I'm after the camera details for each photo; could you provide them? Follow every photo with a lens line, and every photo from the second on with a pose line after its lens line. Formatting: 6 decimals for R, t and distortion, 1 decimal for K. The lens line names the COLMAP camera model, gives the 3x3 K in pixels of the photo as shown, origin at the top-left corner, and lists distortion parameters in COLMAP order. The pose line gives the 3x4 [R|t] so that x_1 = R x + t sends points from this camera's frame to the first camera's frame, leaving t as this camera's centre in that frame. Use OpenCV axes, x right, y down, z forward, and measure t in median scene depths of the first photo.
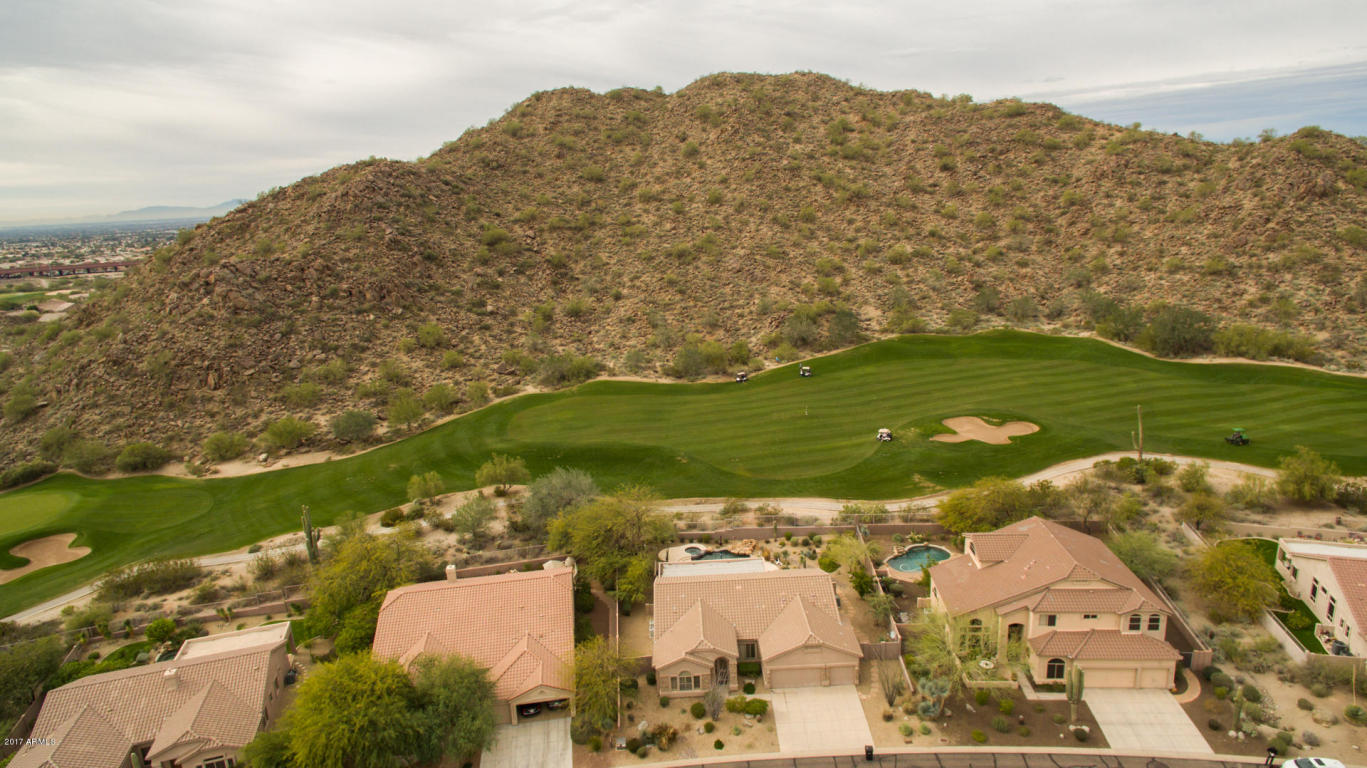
lens RADIAL K [[776.8, 0, 682.0], [0, 776.8, 387.3], [0, 0, 1]] dist [0.006740, 0.000313]
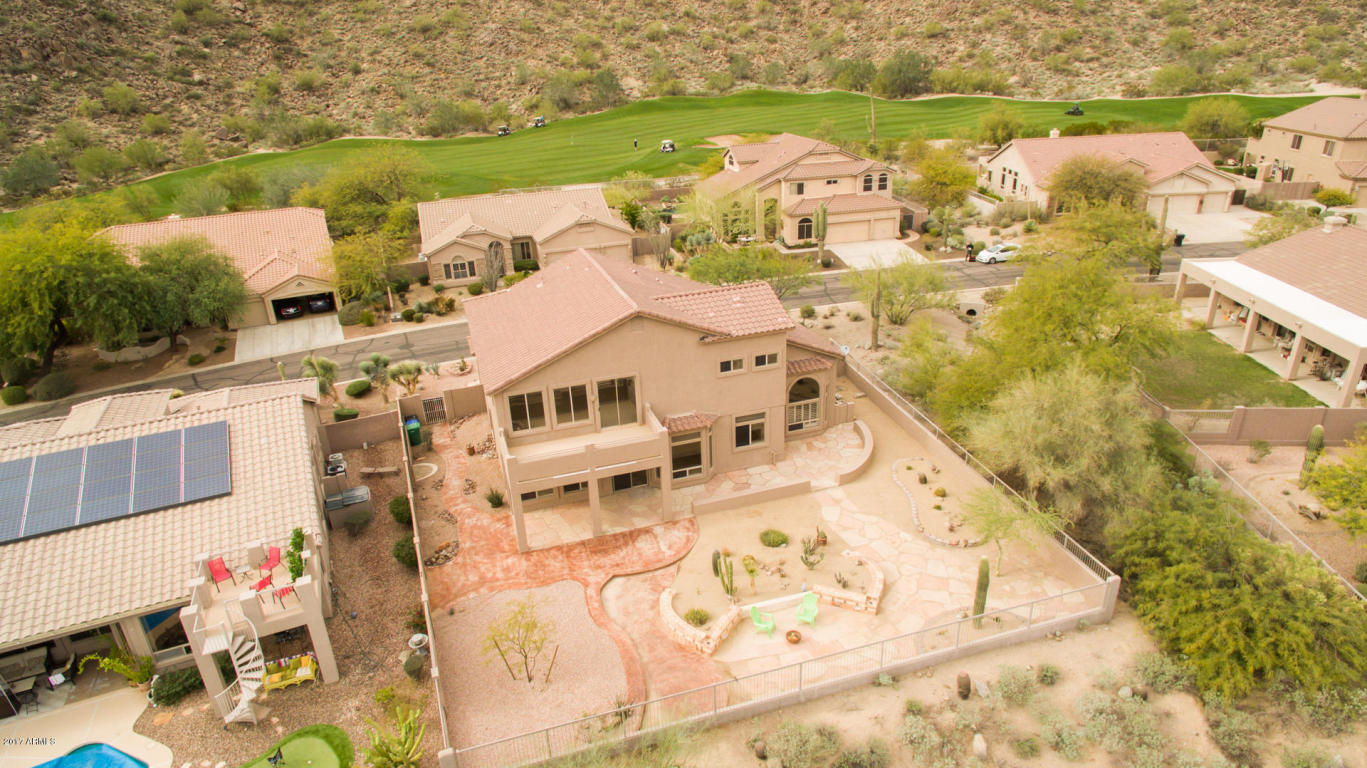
lens RADIAL K [[776.8, 0, 682.0], [0, 776.8, 387.3], [0, 0, 1]] dist [0.006740, 0.000313]
pose [[0.957731, -0.104025, 0.268199, -0.002224], [0.065495, 0.986693, 0.148823, 0.158290], [-0.280112, -0.124966, 0.951799, -0.010631]]
